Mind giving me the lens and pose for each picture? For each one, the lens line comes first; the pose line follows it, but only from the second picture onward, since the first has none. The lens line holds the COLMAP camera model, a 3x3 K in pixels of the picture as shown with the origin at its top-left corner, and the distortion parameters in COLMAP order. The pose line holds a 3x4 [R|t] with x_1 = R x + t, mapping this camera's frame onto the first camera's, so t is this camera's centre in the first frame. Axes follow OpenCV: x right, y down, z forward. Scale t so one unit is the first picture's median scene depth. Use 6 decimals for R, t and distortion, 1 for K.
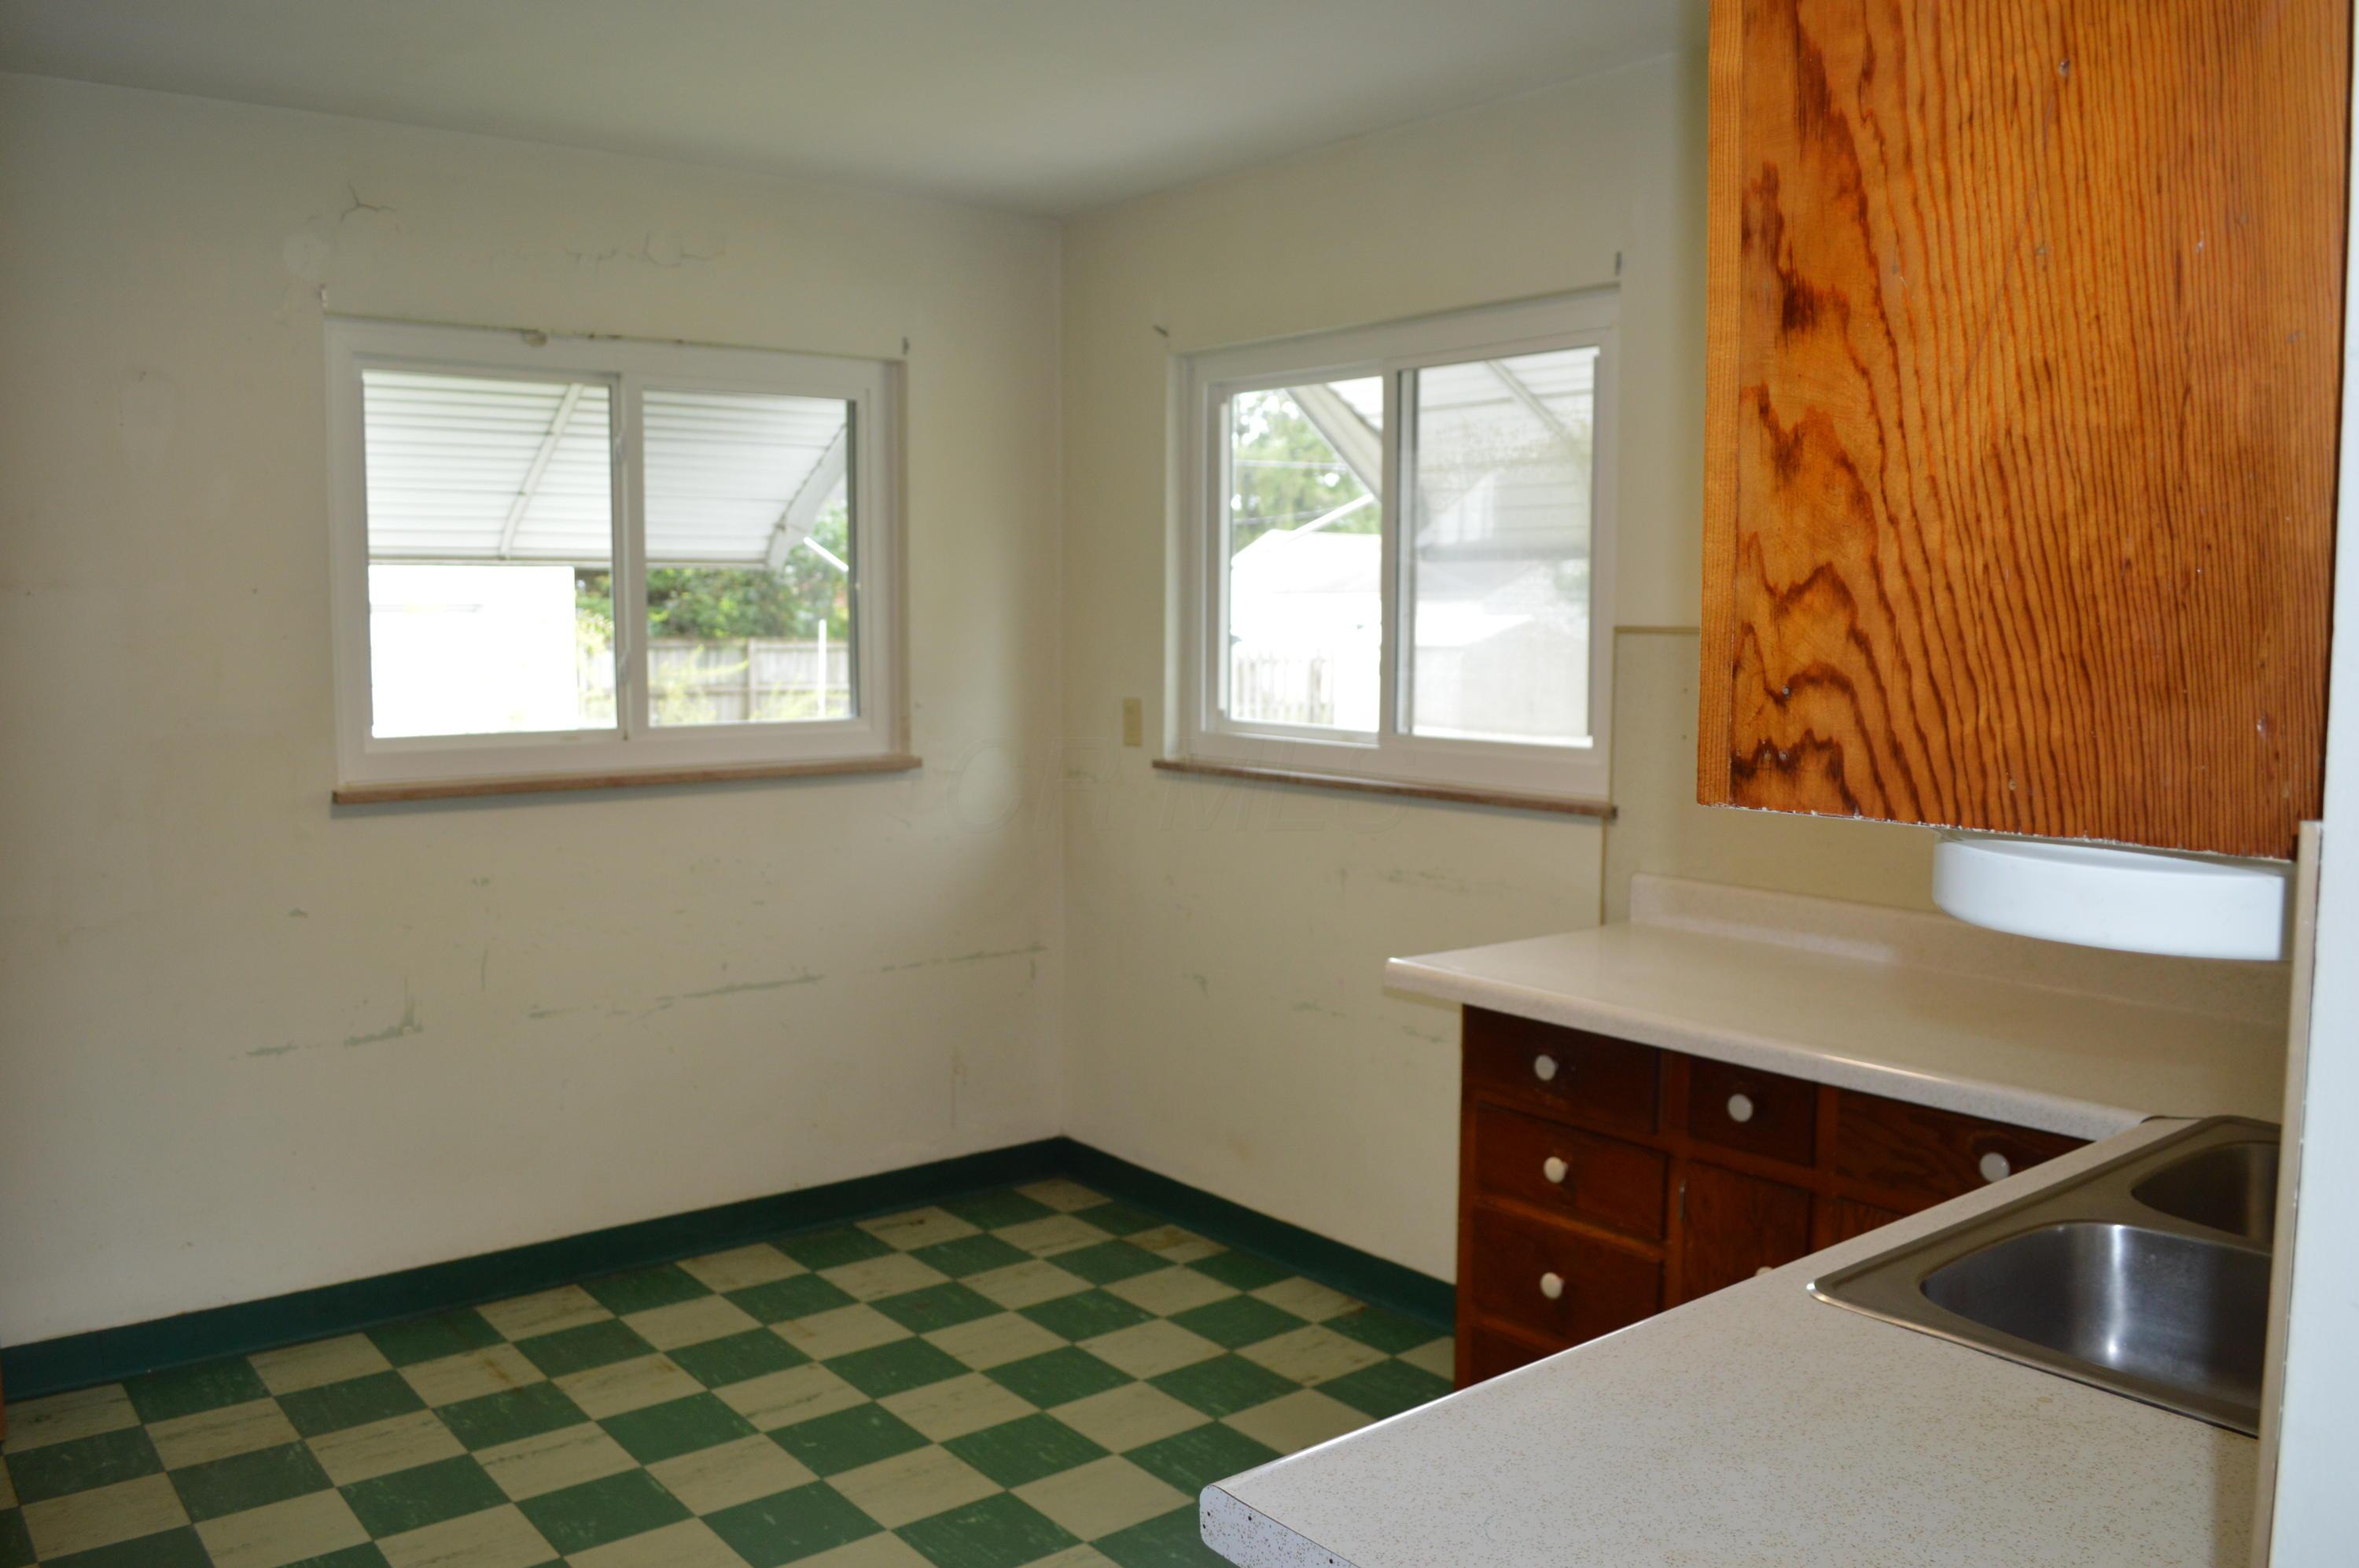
lens RADIAL K [[1873.7, 0, 1177.5], [0, 1873.7, 787.7], [0, 0, 1]] dist [-0.081187, 0.010839]
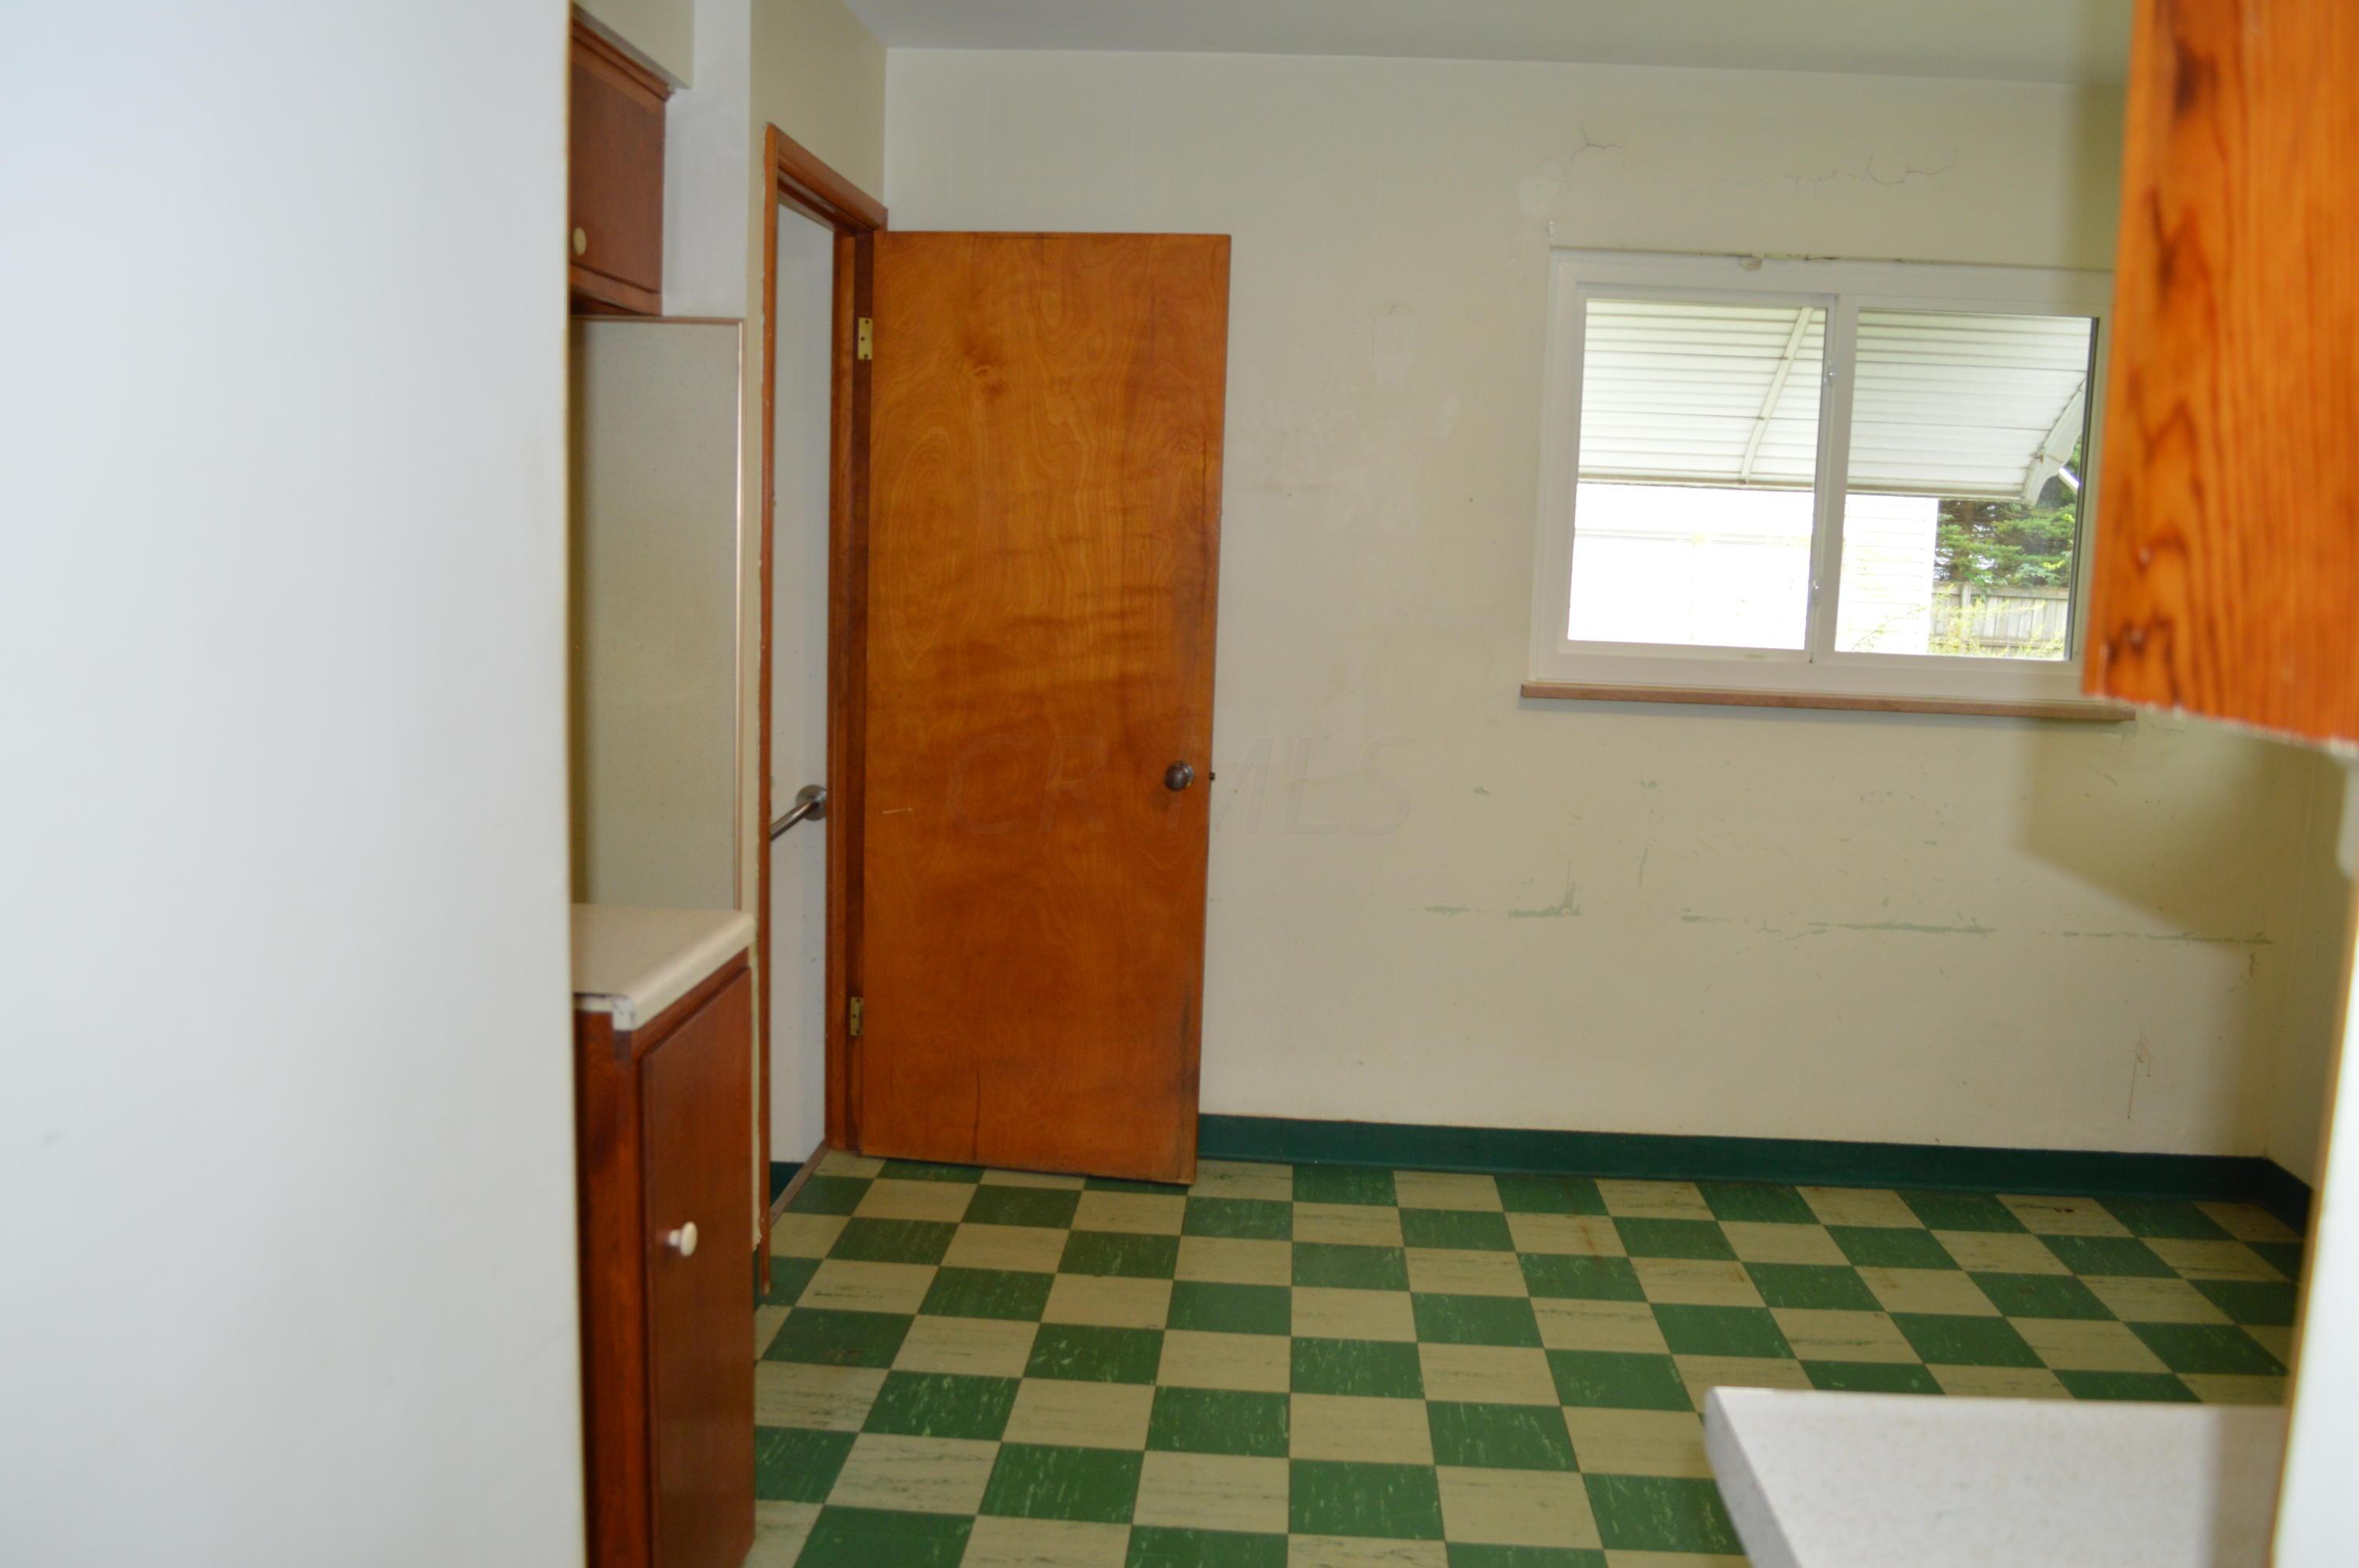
lens RADIAL K [[1873.7, 0, 1175.4], [0, 1873.7, 784.3], [0, 0, 1]] dist [-0.081187, 0.010839]
pose [[0.743158, 0.114941, -0.659169, 0.127223], [-0.096147, 0.993256, 0.064799, 0.008232], [0.662172, 0.015221, 0.749197, 0.026999]]
